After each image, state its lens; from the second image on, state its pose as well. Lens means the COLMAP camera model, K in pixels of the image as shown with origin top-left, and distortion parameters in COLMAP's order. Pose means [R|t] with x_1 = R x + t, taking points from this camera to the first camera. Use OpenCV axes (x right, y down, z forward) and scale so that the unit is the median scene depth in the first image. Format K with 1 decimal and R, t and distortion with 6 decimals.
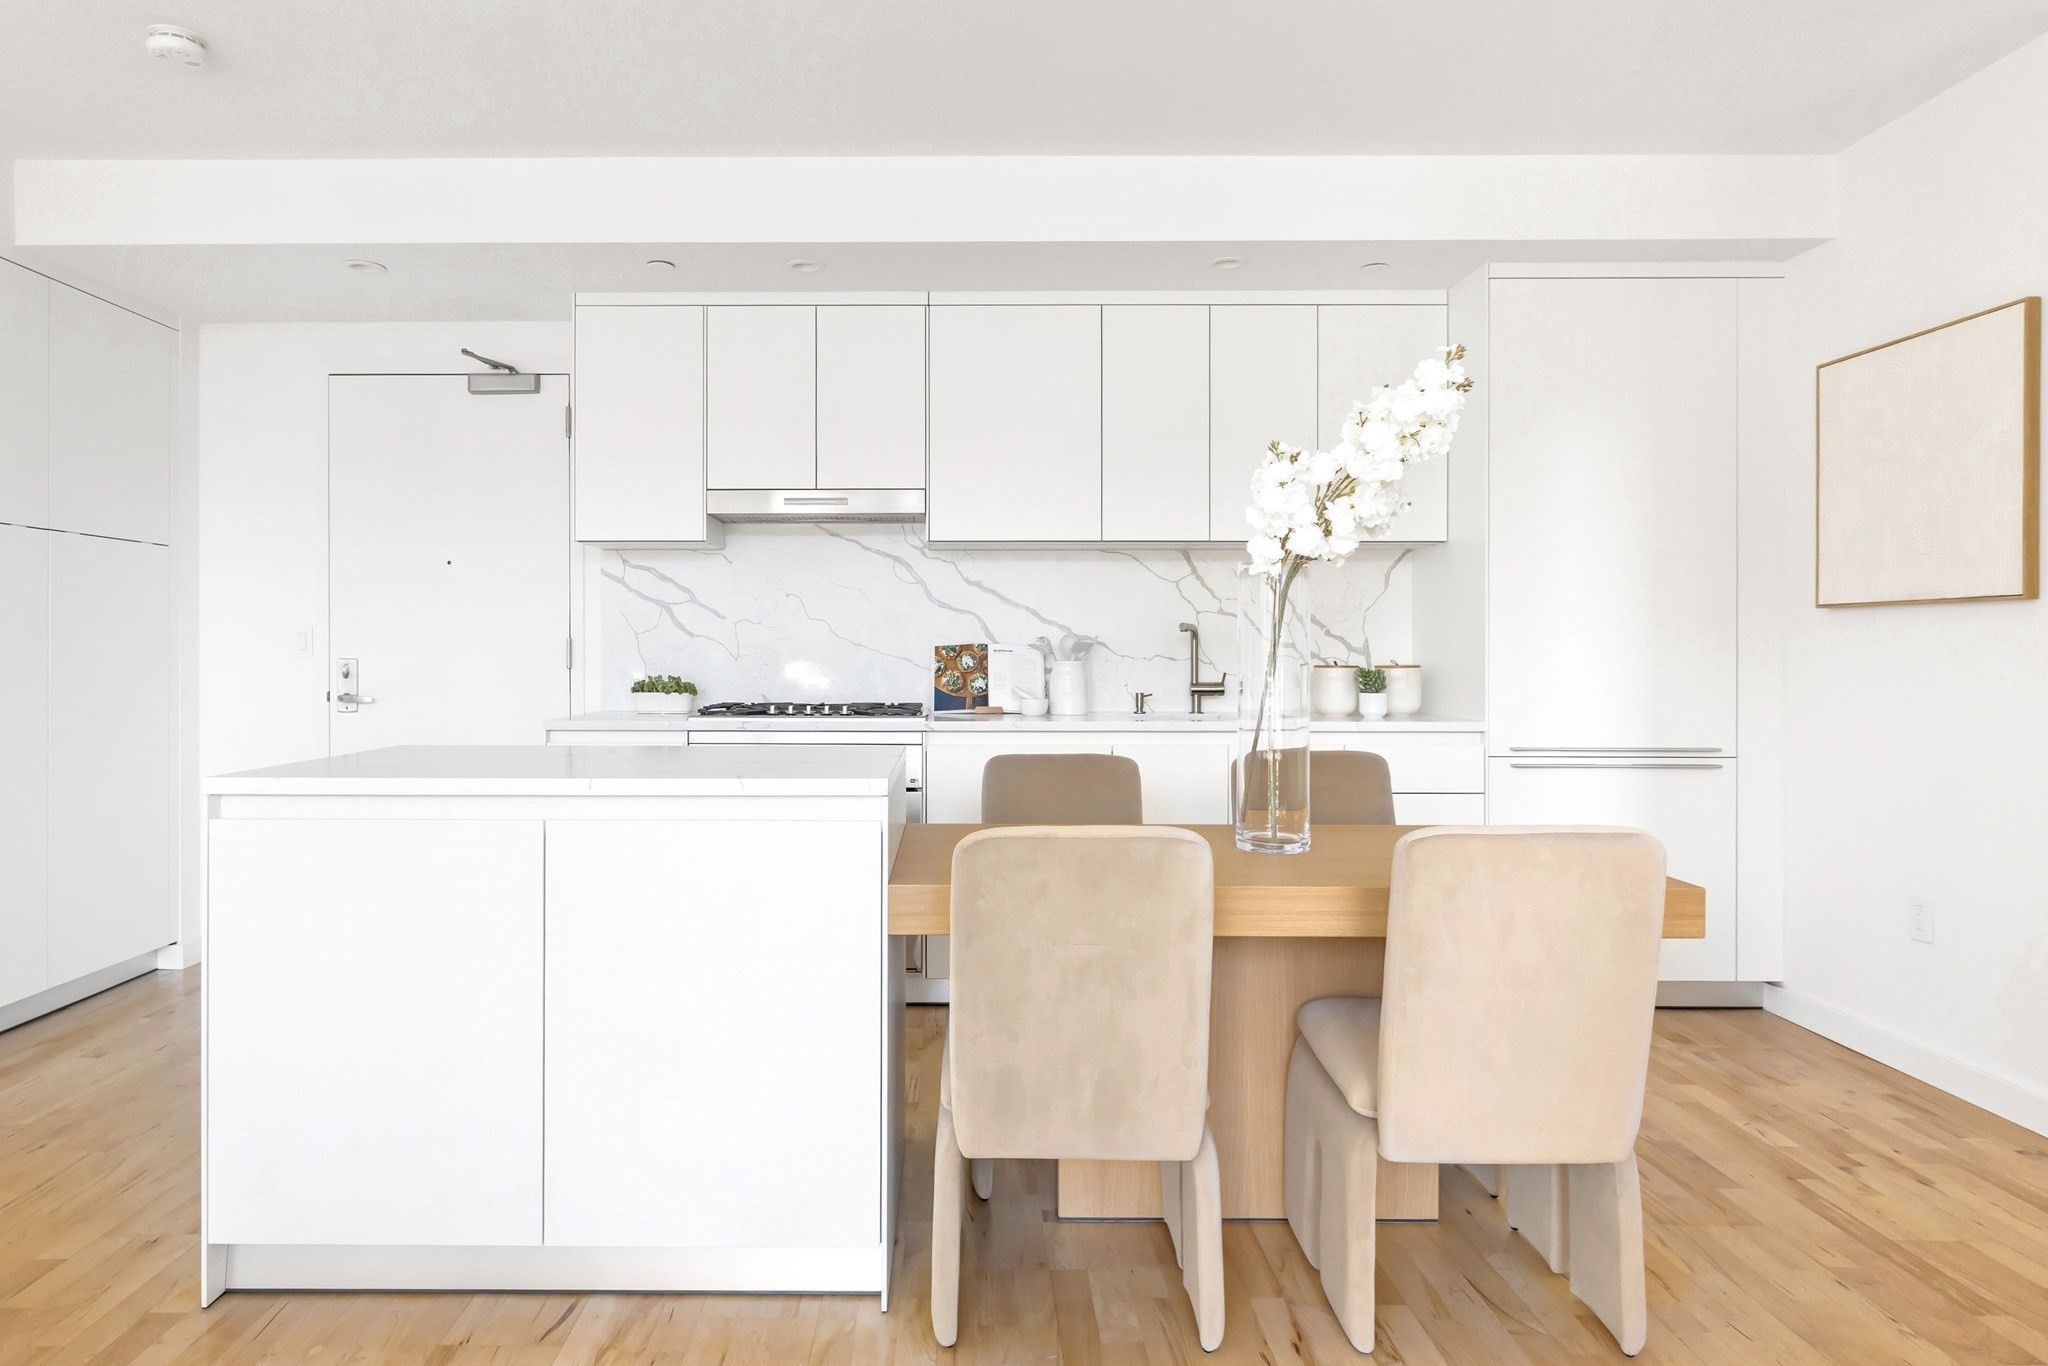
lens RADIAL K [[1239.1, 0, 957.3], [0, 1239.1, 648.2], [0, 0, 1]] dist [0.001033, -0.000068]
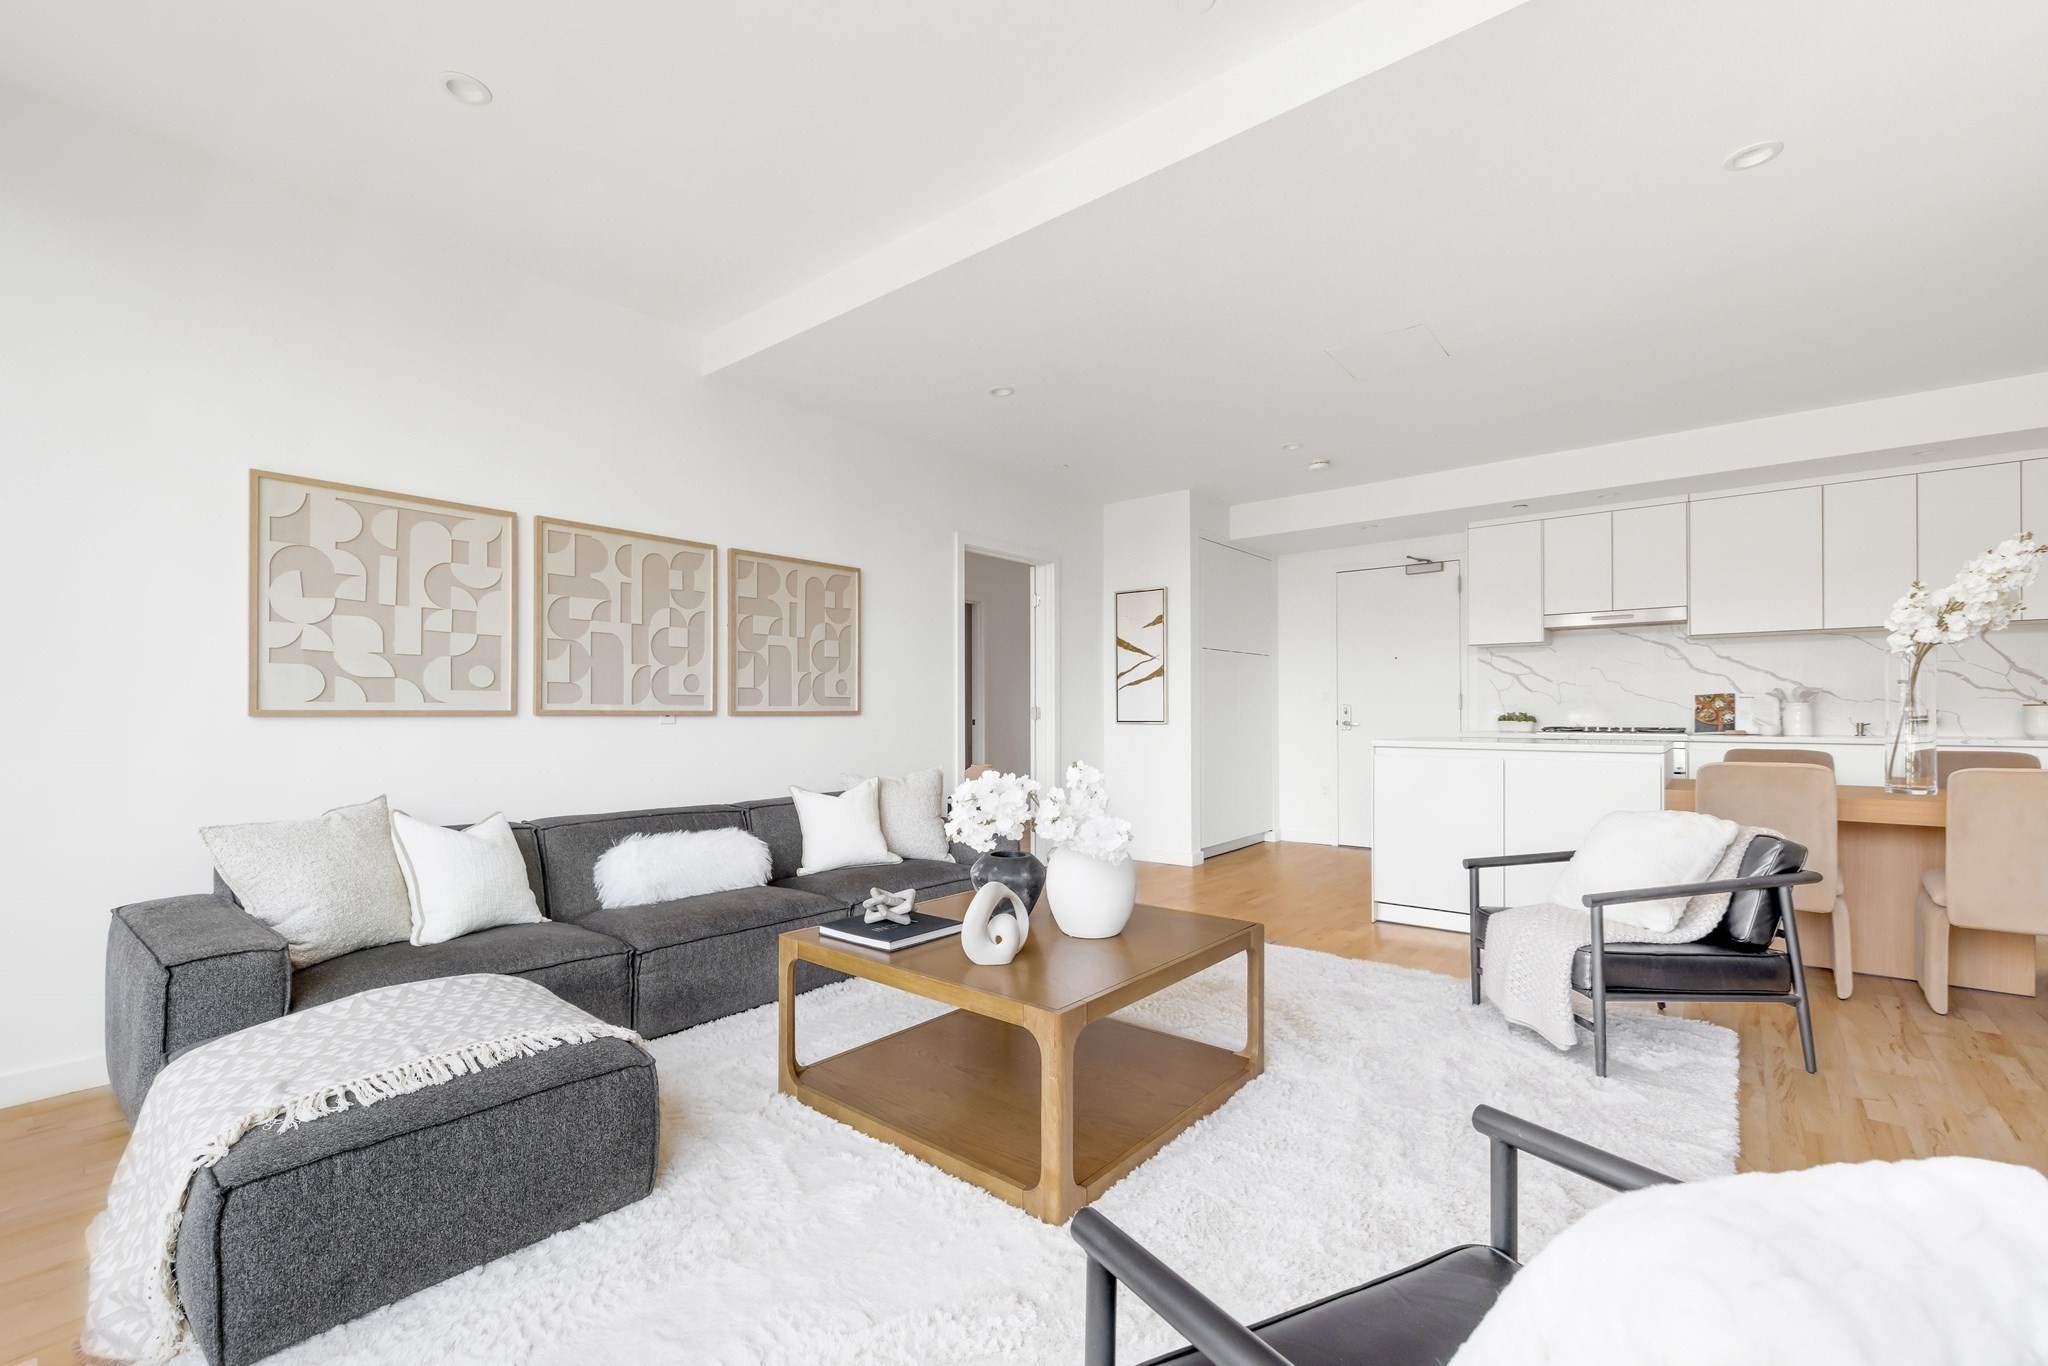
lens RADIAL K [[886.1, 0, 1000.1], [0, 886.1, 706.1], [0, 0, 1]] dist [-0.002402, 0.001037]
pose [[0.768844, -0.005701, -0.639411, 0.025792], [0.004728, 0.999984, -0.003230, 0.013113], [0.639419, -0.000540, 0.768859, -0.568303]]
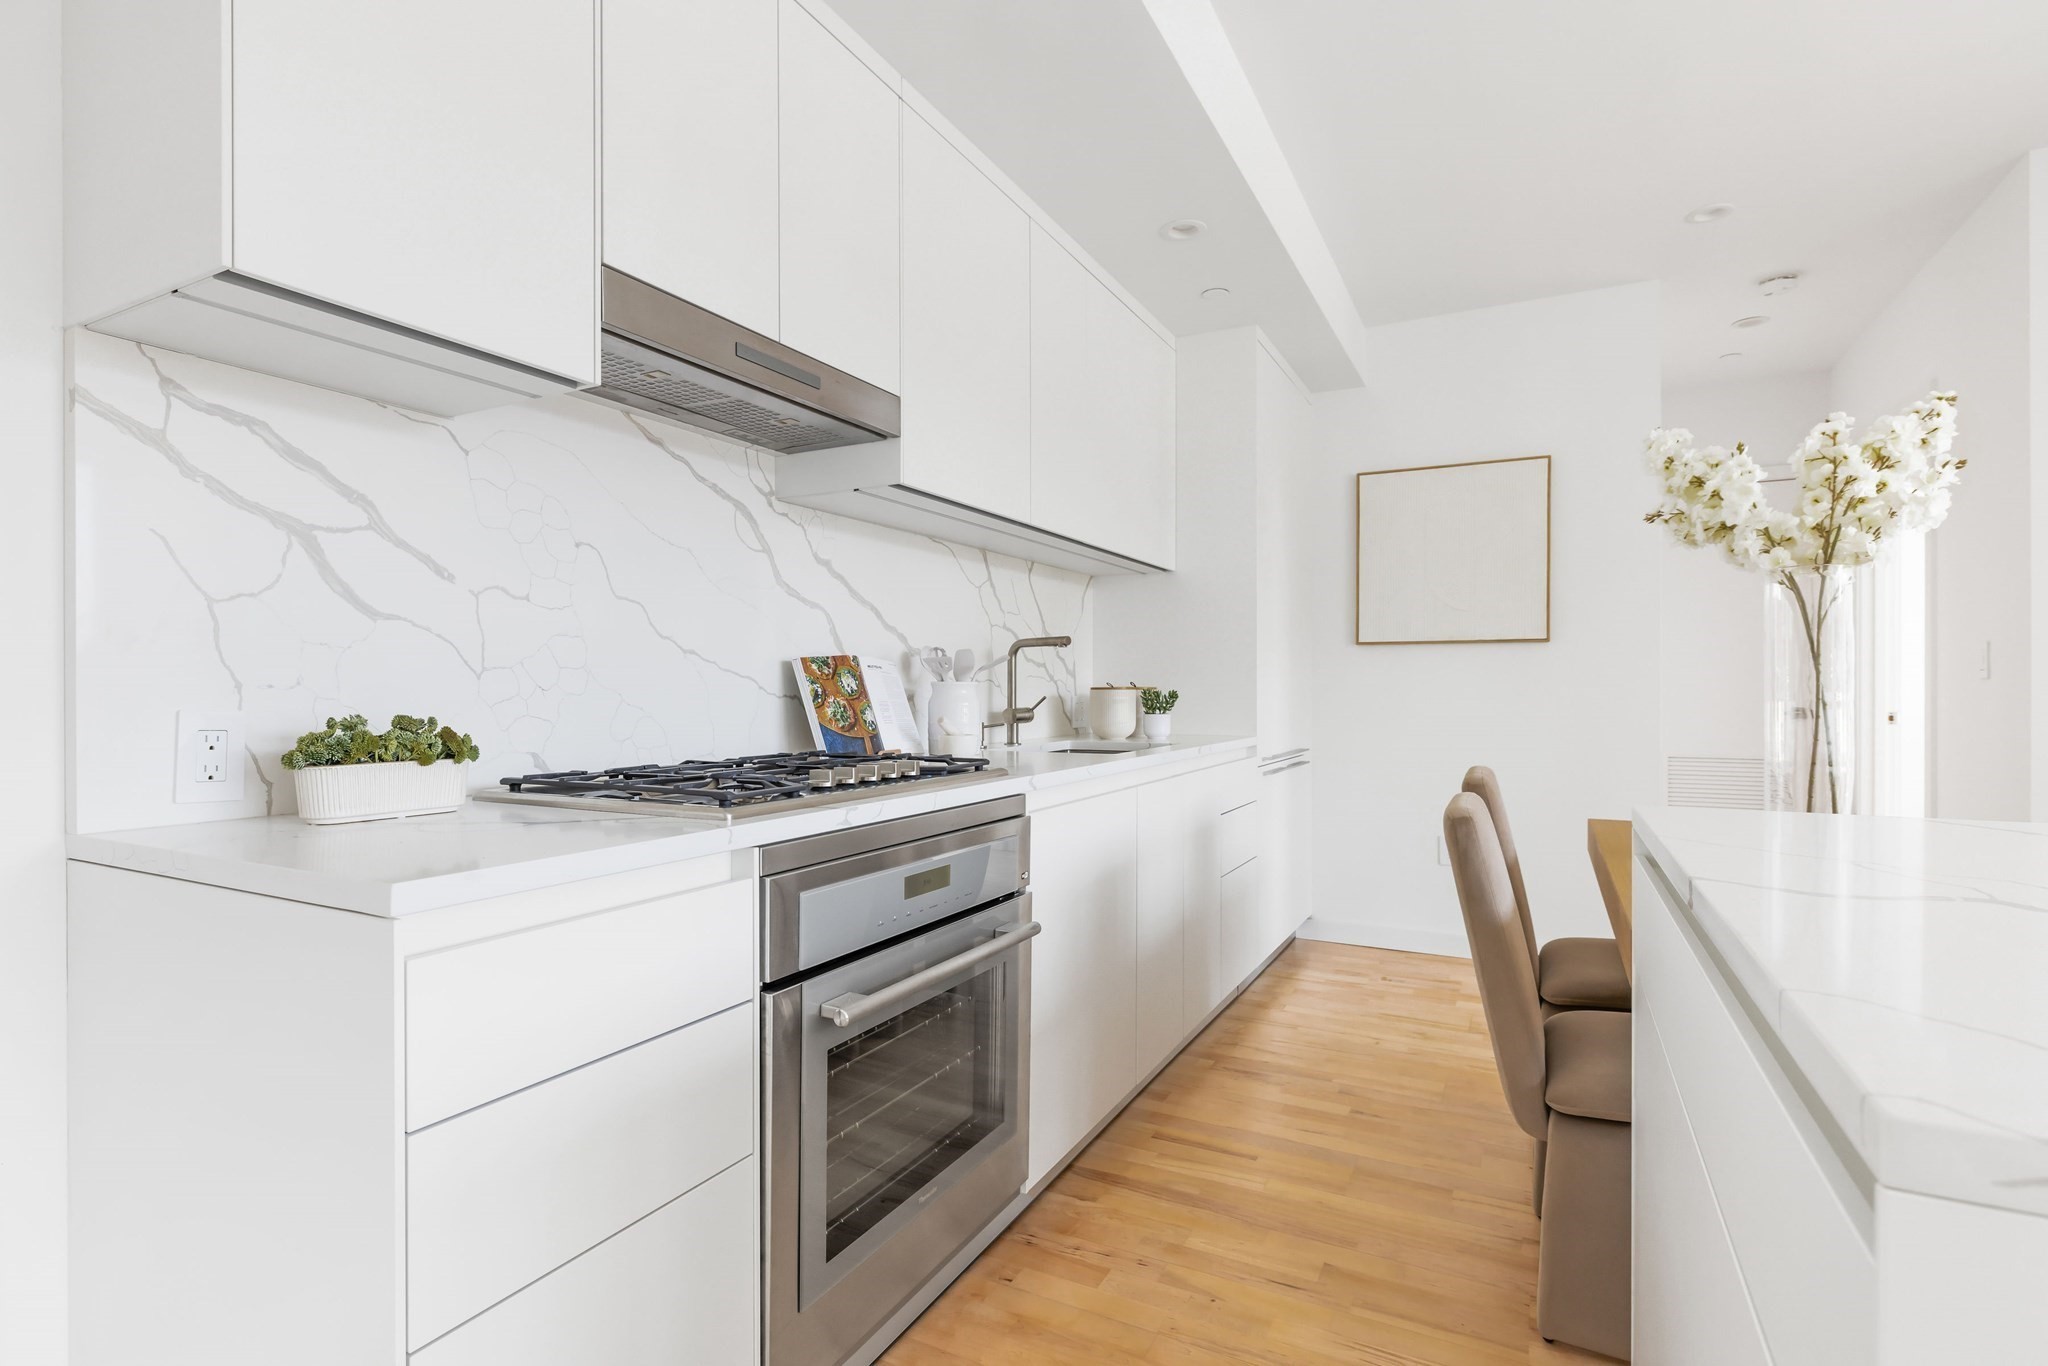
lens RADIAL K [[996.3, 0, 1031.9], [0, 996.3, 687.8], [0, 0, 1]] dist [-0.003967, 0.000358]
pose [[0.458763, -0.001475, 0.888557, -0.409565], [-0.001276, 0.999996, 0.002319, 0.012315], [-0.888558, -0.002198, 0.458760, 0.679449]]
